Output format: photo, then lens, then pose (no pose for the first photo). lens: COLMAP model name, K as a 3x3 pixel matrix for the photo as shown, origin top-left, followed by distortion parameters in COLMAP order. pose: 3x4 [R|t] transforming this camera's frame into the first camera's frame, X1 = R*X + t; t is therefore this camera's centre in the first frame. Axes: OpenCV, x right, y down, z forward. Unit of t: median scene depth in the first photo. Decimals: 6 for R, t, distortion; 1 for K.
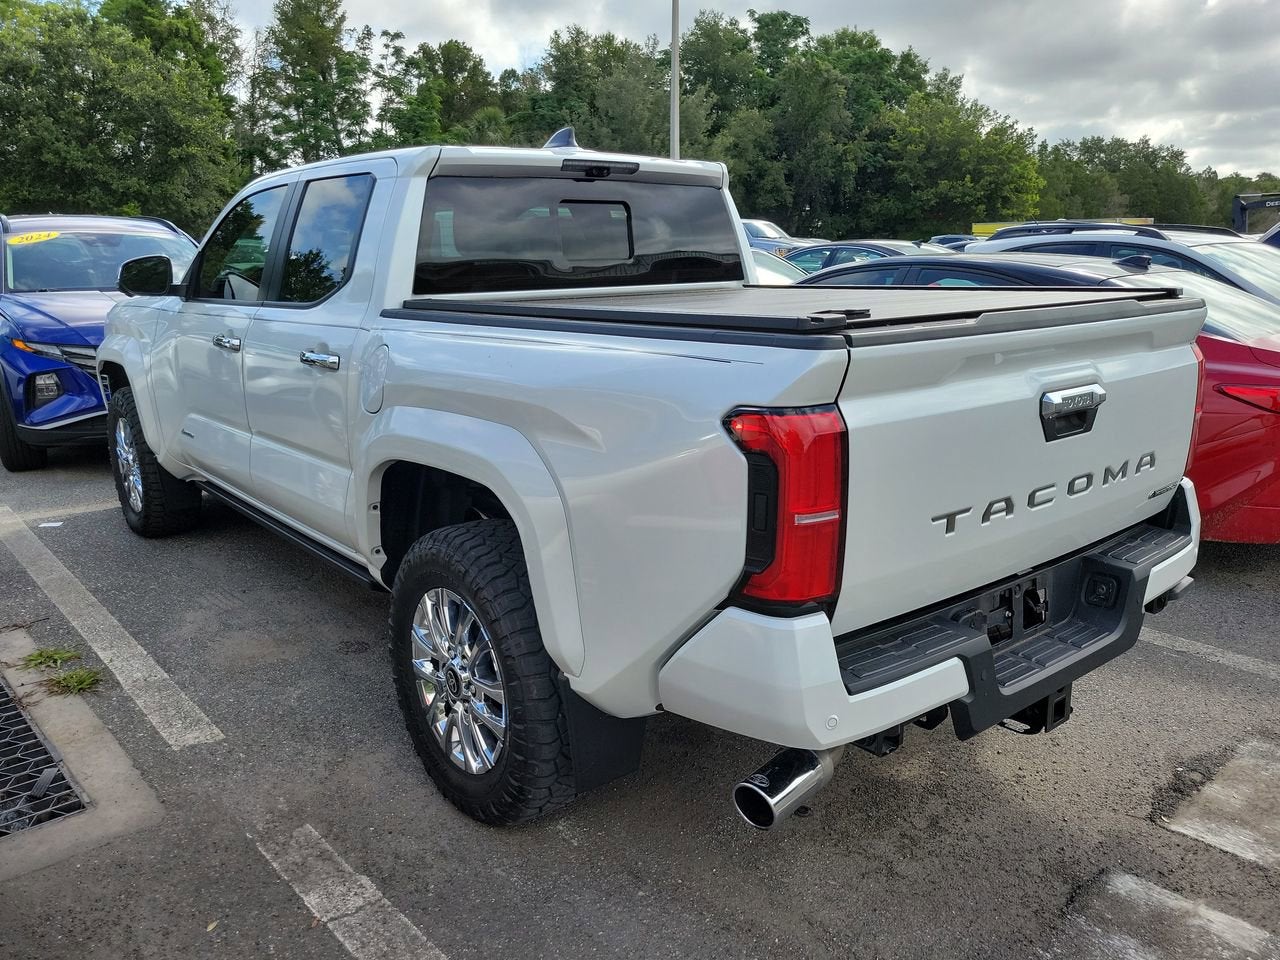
lens RADIAL K [[963.7, 0, 640.4], [0, 963.7, 565.2], [0, 0, 1]] dist [0.027812, -0.023011]
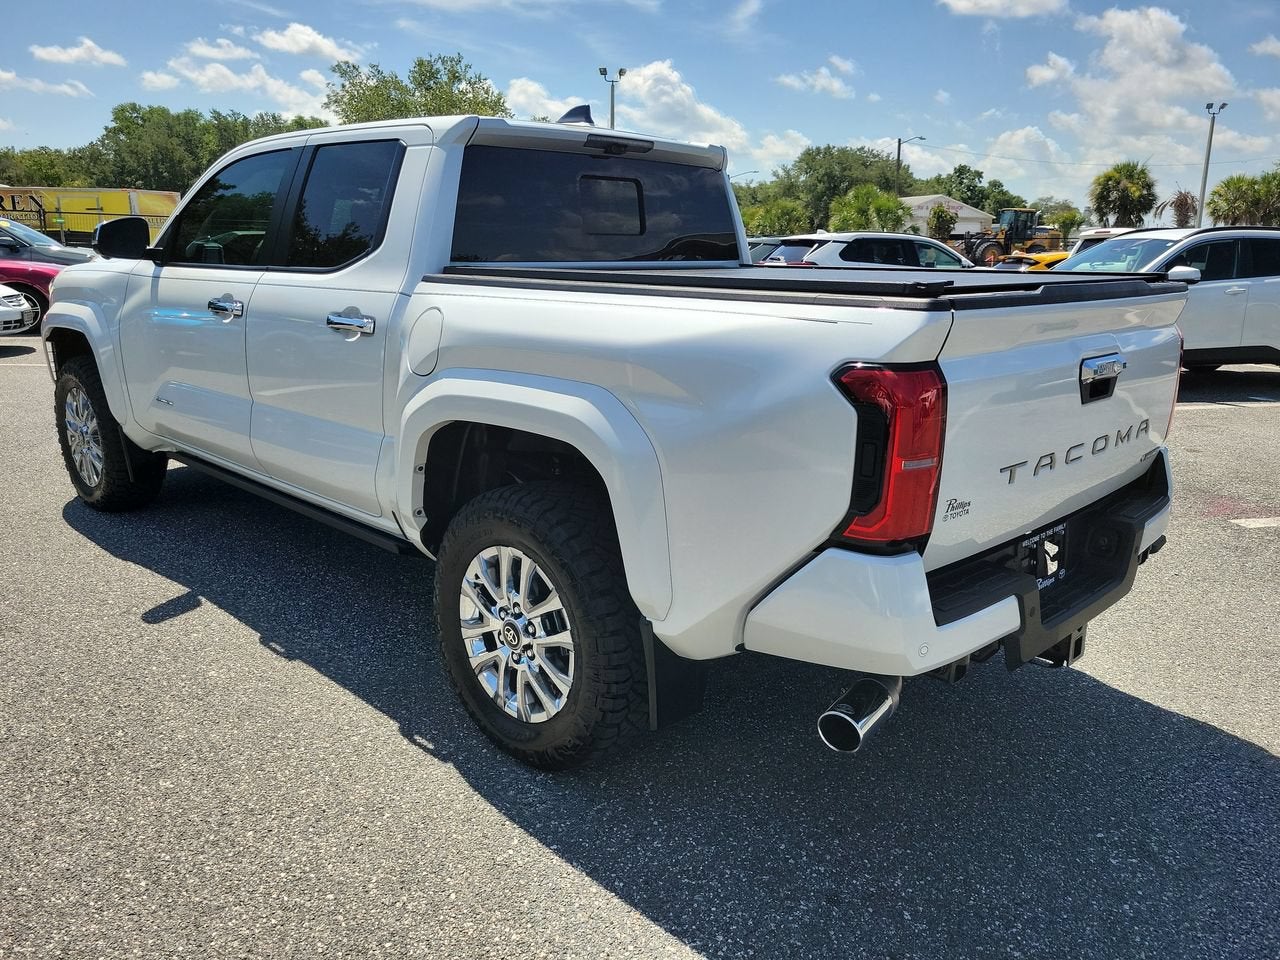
lens RADIAL K [[963.7, 0, 633.4], [0, 963.7, 568.2], [0, 0, 1]] dist [0.027812, -0.023011]
pose [[0.994069, -0.006823, 0.108539, -0.218650], [0.005275, 0.999880, 0.014540, 0.042600], [-0.108625, -0.013881, 0.993986, -0.058548]]
